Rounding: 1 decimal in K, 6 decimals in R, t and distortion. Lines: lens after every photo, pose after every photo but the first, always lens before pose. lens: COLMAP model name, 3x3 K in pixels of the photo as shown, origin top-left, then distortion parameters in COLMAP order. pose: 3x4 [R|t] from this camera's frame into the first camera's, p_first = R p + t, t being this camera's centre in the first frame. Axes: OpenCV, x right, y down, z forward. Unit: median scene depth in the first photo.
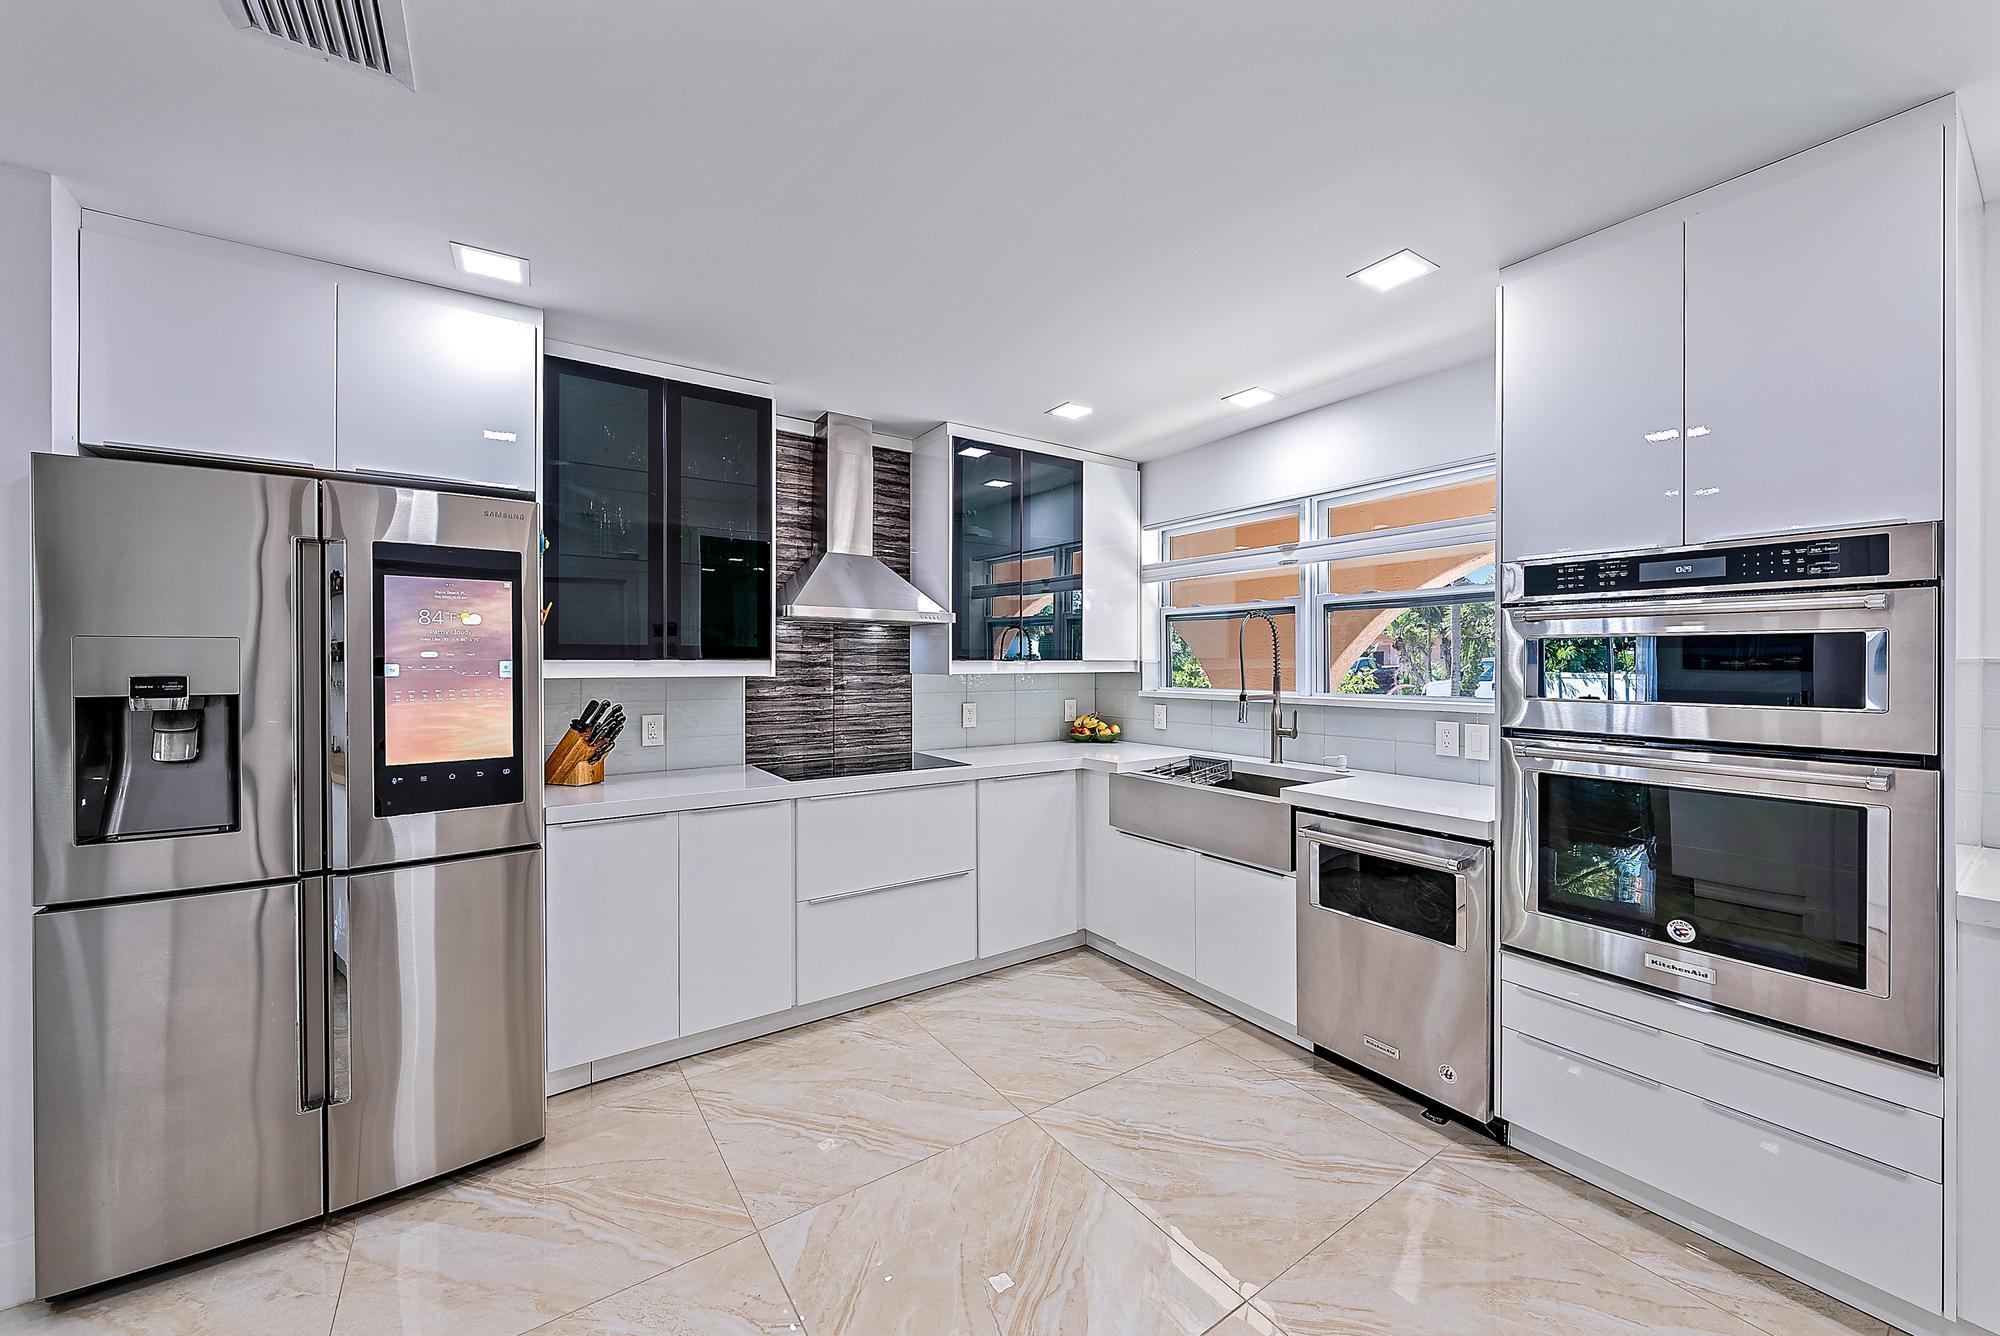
lens RADIAL K [[749.6, 0, 991.5], [0, 749.6, 665.2], [0, 0, 1]] dist [0.002407, -0.000933]
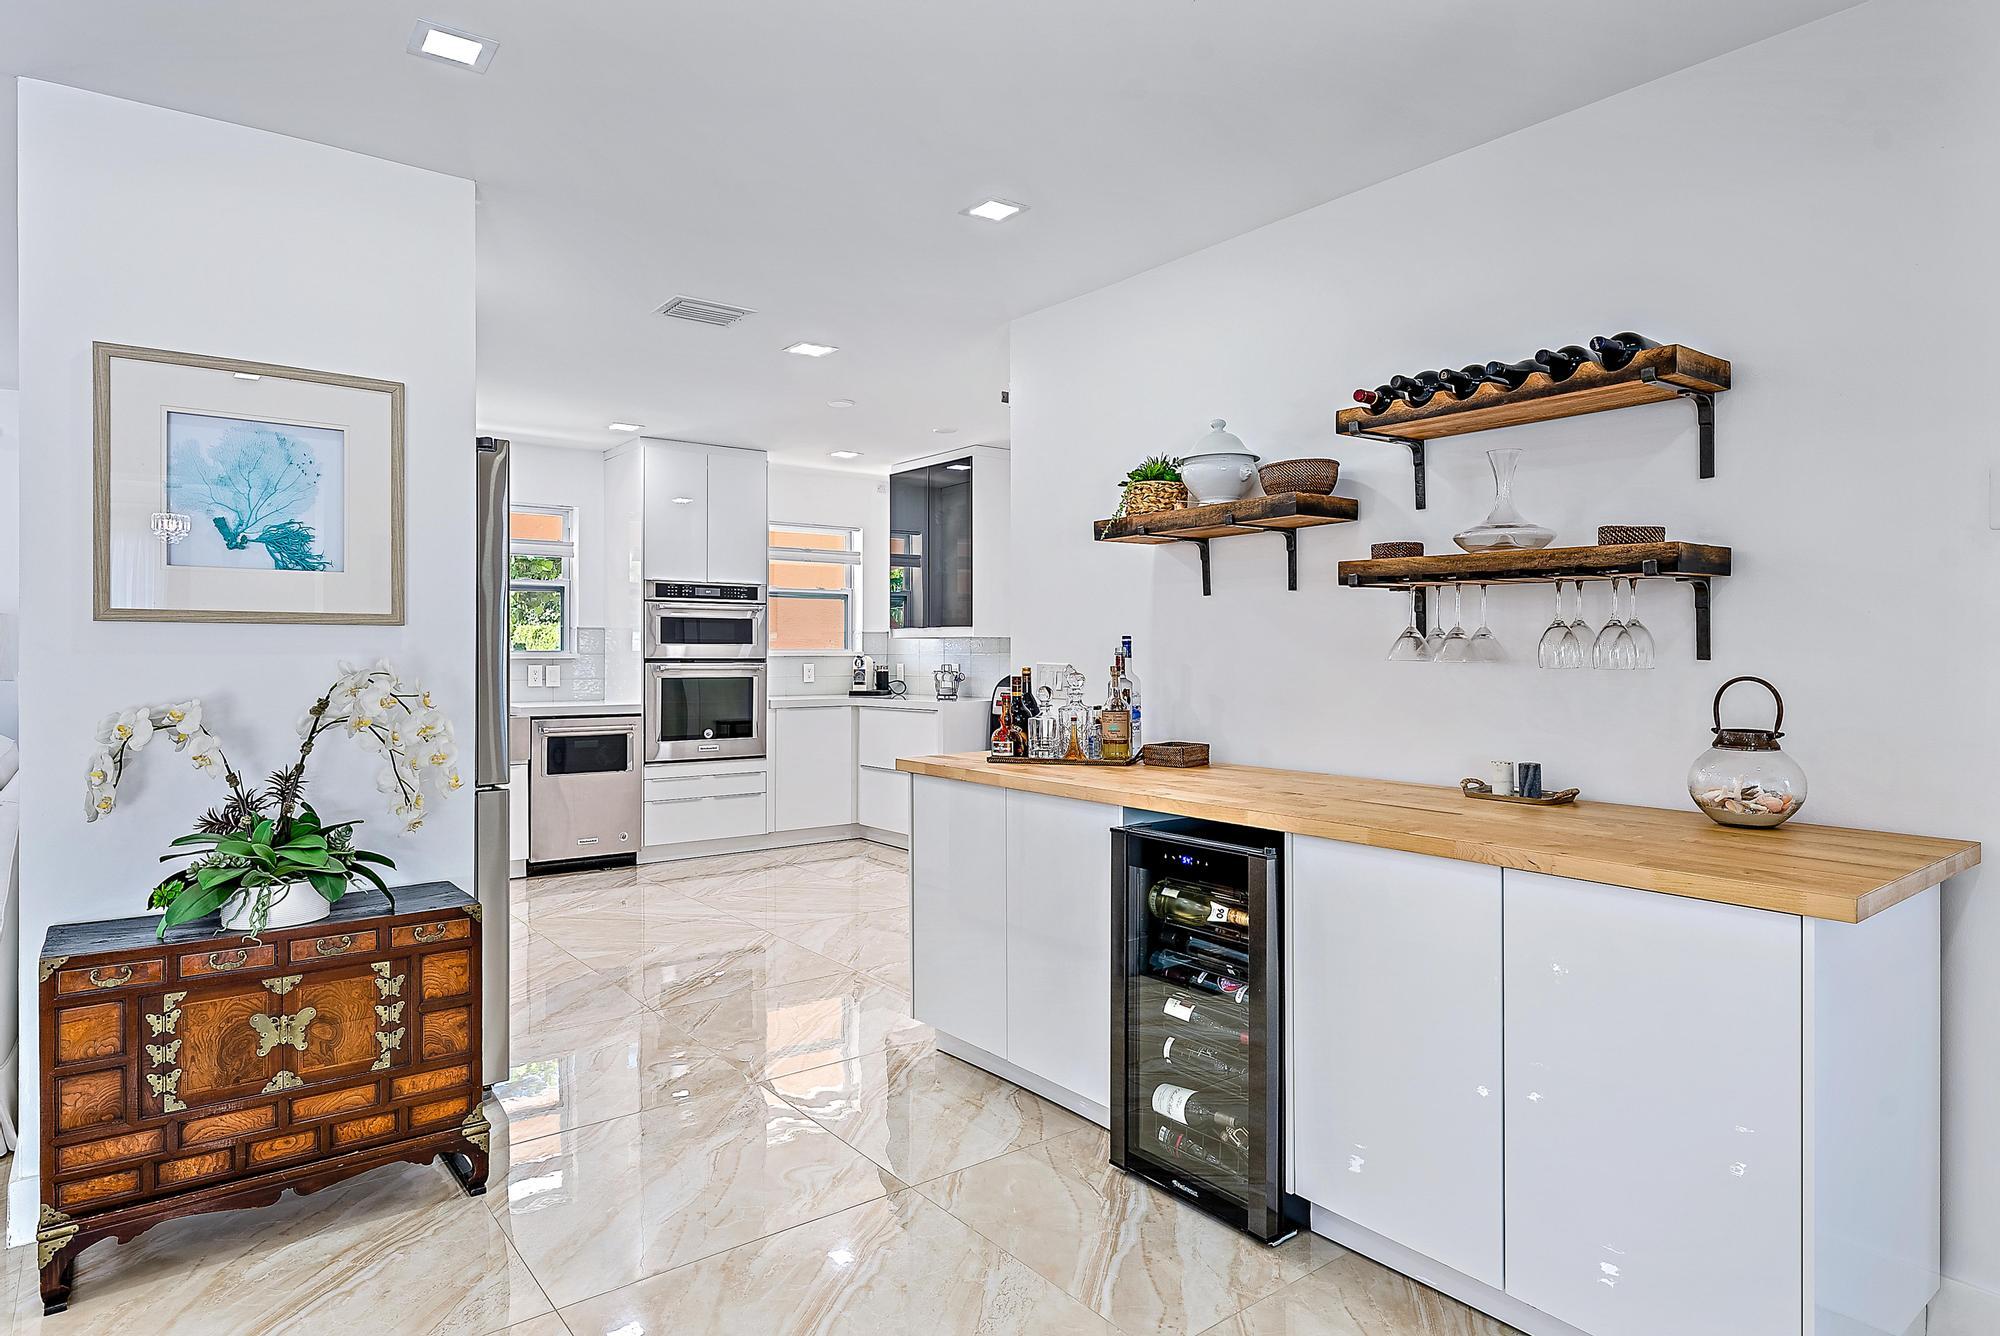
lens RADIAL K [[1182.7, 0, 1009.4], [0, 1182.7, 649.4], [0, 0, 1]] dist [-0.005070, -0.000340]
pose [[-0.056955, 0.003214, 0.998372, -2.080163], [0.001778, 0.999994, -0.003118, 0.054585], [-0.998375, 0.001597, -0.056960, 0.135605]]
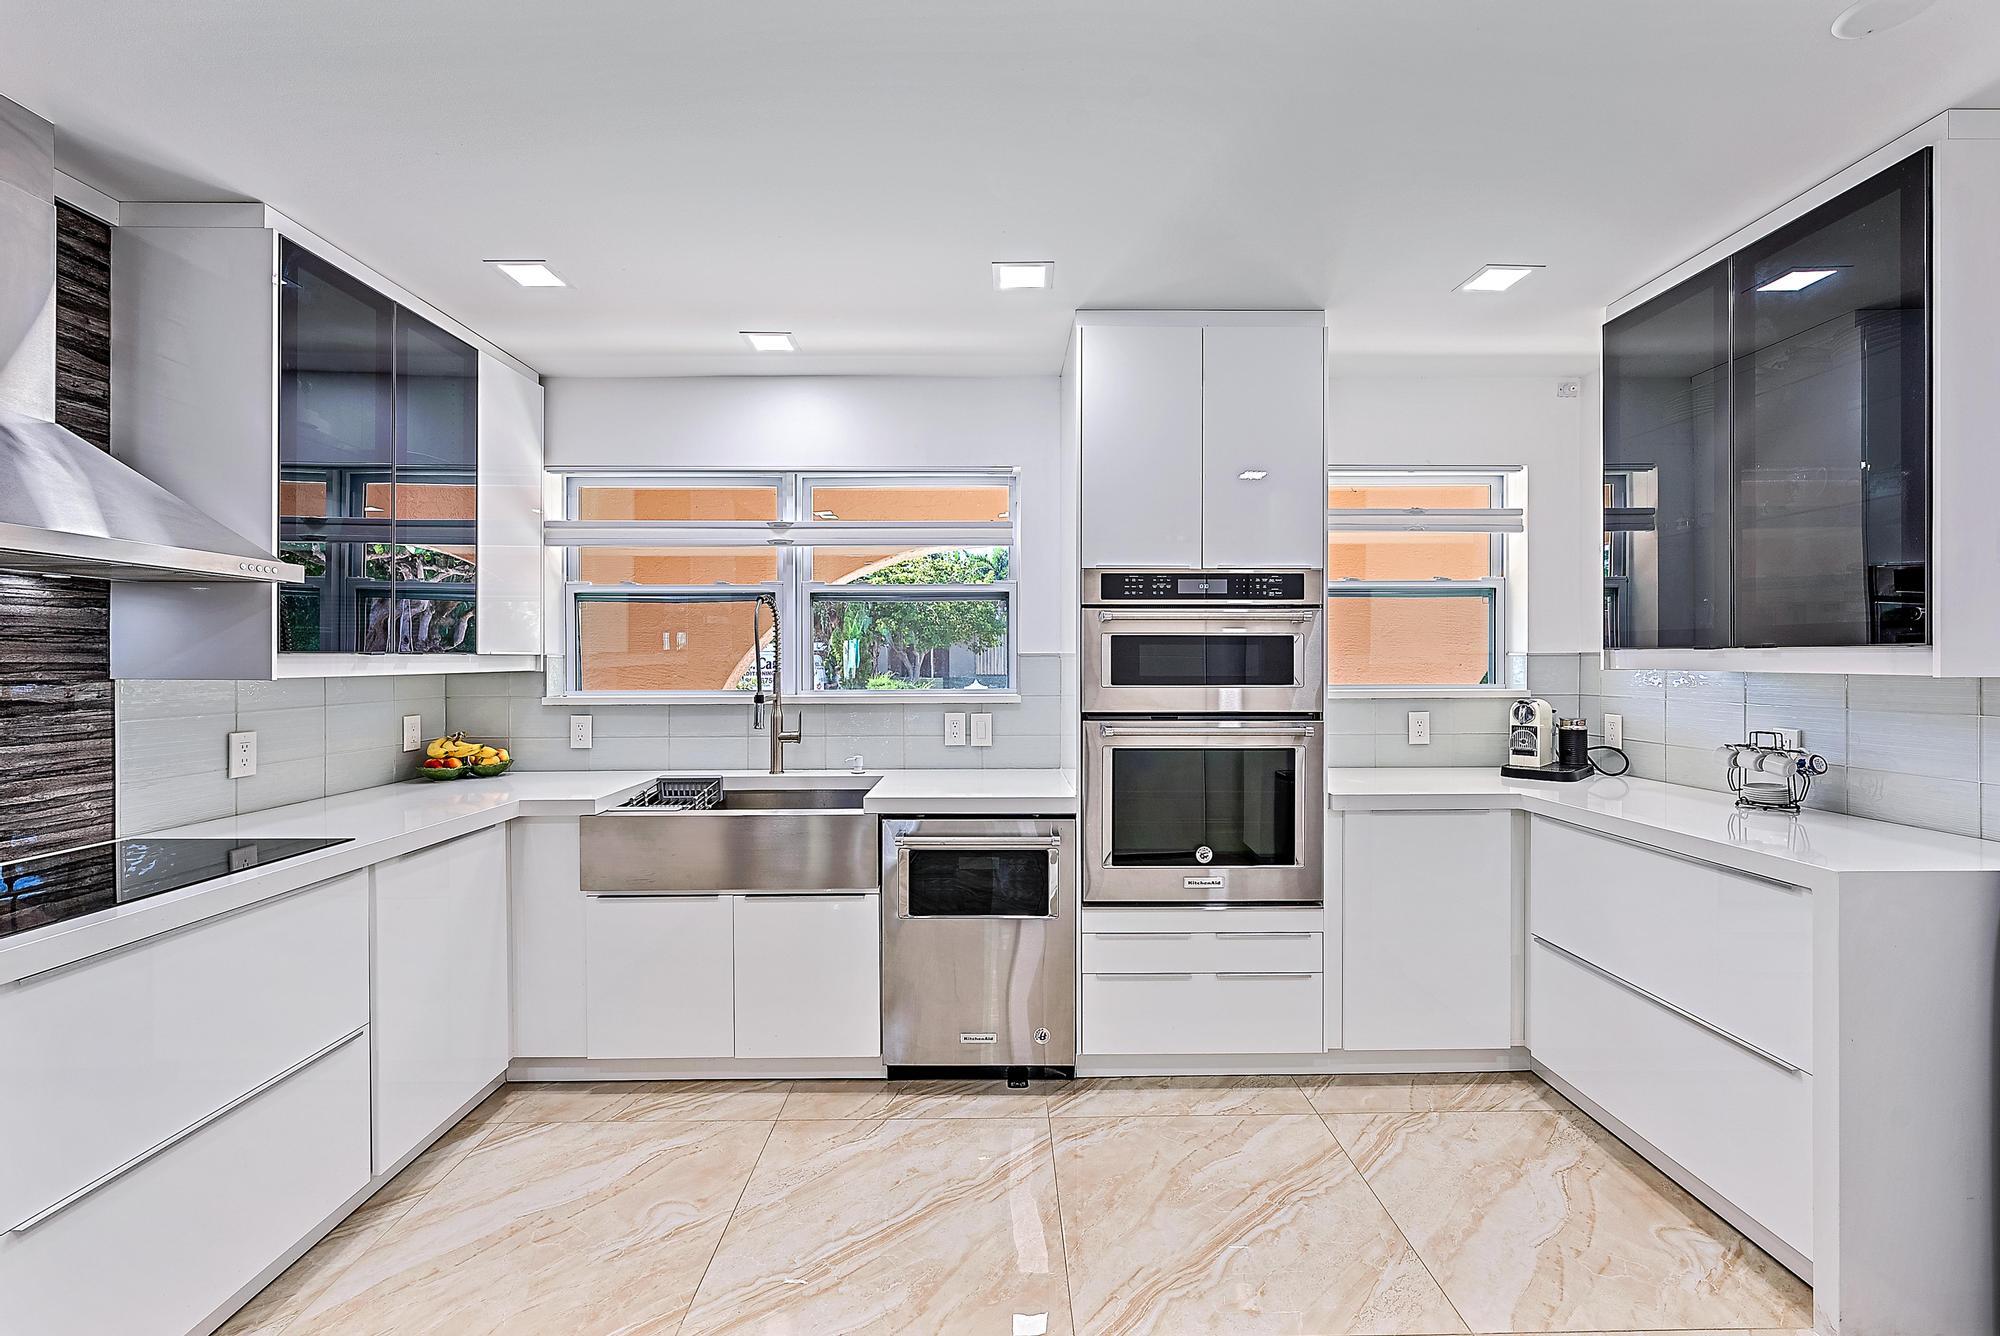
lens RADIAL K [[844.3, 0, 1005.6], [0, 844.3, 664.6], [0, 0, 1]] dist [0.001763, -0.000900]
pose [[0.548256, -0.007240, 0.836279, -0.357157], [0.005199, 0.999973, 0.005248, 0.001997], [-0.836294, 0.001471, 0.548279, 0.307483]]
